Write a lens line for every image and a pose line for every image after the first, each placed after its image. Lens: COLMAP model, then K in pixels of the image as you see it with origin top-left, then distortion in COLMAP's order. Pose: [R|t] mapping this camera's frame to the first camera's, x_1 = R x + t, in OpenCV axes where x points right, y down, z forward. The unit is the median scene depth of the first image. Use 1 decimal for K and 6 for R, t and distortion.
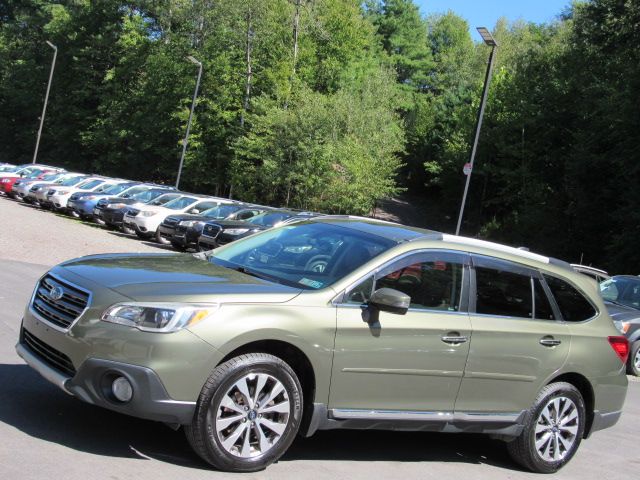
lens RADIAL K [[925.7, 0, 316.1], [0, 925.7, 264.9], [0, 0, 1]] dist [-0.129978, 0.144825]
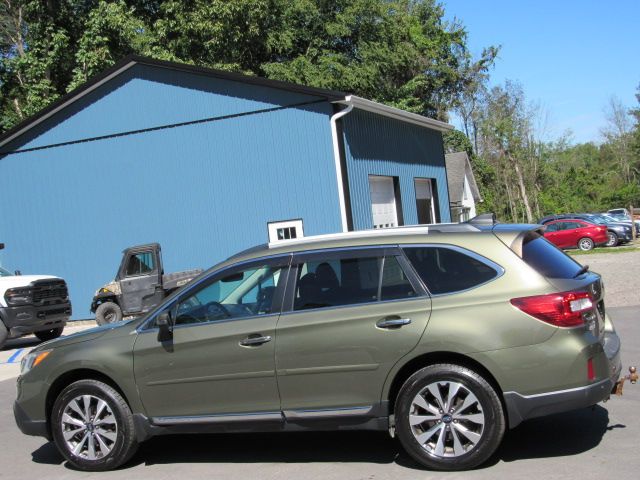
lens RADIAL K [[925.7, 0, 316.1], [0, 925.7, 264.9], [0, 0, 1]] dist [-0.129978, 0.144825]
pose [[0.519827, -0.230329, -0.822635, 0.187331], [0.173025, 0.971395, -0.162645, 0.031345], [0.836566, -0.057789, 0.544810, 0.086080]]
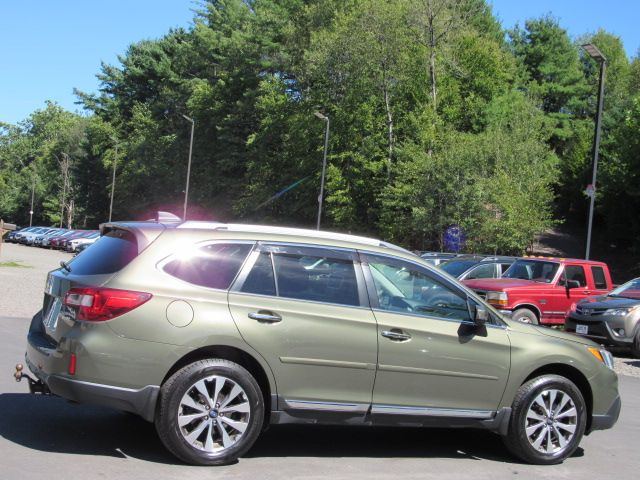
lens RADIAL K [[962.1, 0, 316.3], [0, 962.1, 276.5], [0, 0, 1]] dist [-0.124422, 0.119138]
pose [[0.977978, -0.103384, -0.181304, 0.043235], [0.094782, 0.993949, -0.055511, 0.010571], [0.185946, 0.037104, 0.981859, -0.022052]]
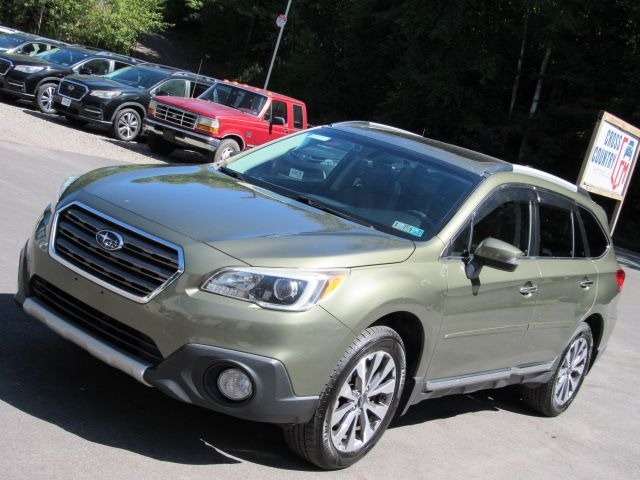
lens RADIAL K [[925.7, 0, 316.1], [0, 925.7, 264.9], [0, 0, 1]] dist [-0.129978, 0.144825]
pose [[0.956325, 0.024911, 0.291242, -0.052223], [-0.076408, 0.983023, 0.166814, -0.012836], [-0.282142, -0.181781, 0.941993, 0.041600]]
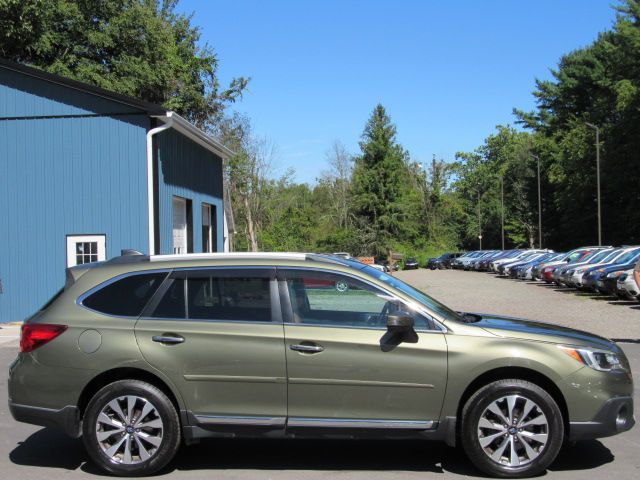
lens RADIAL K [[962.1, 0, 316.3], [0, 962.1, 276.5], [0, 0, 1]] dist [-0.124422, 0.119138]
pose [[0.765114, -0.195345, -0.613548, 0.145881], [0.143545, 0.980637, -0.133215, 0.025107], [0.627690, 0.013852, 0.778340, 0.021367]]
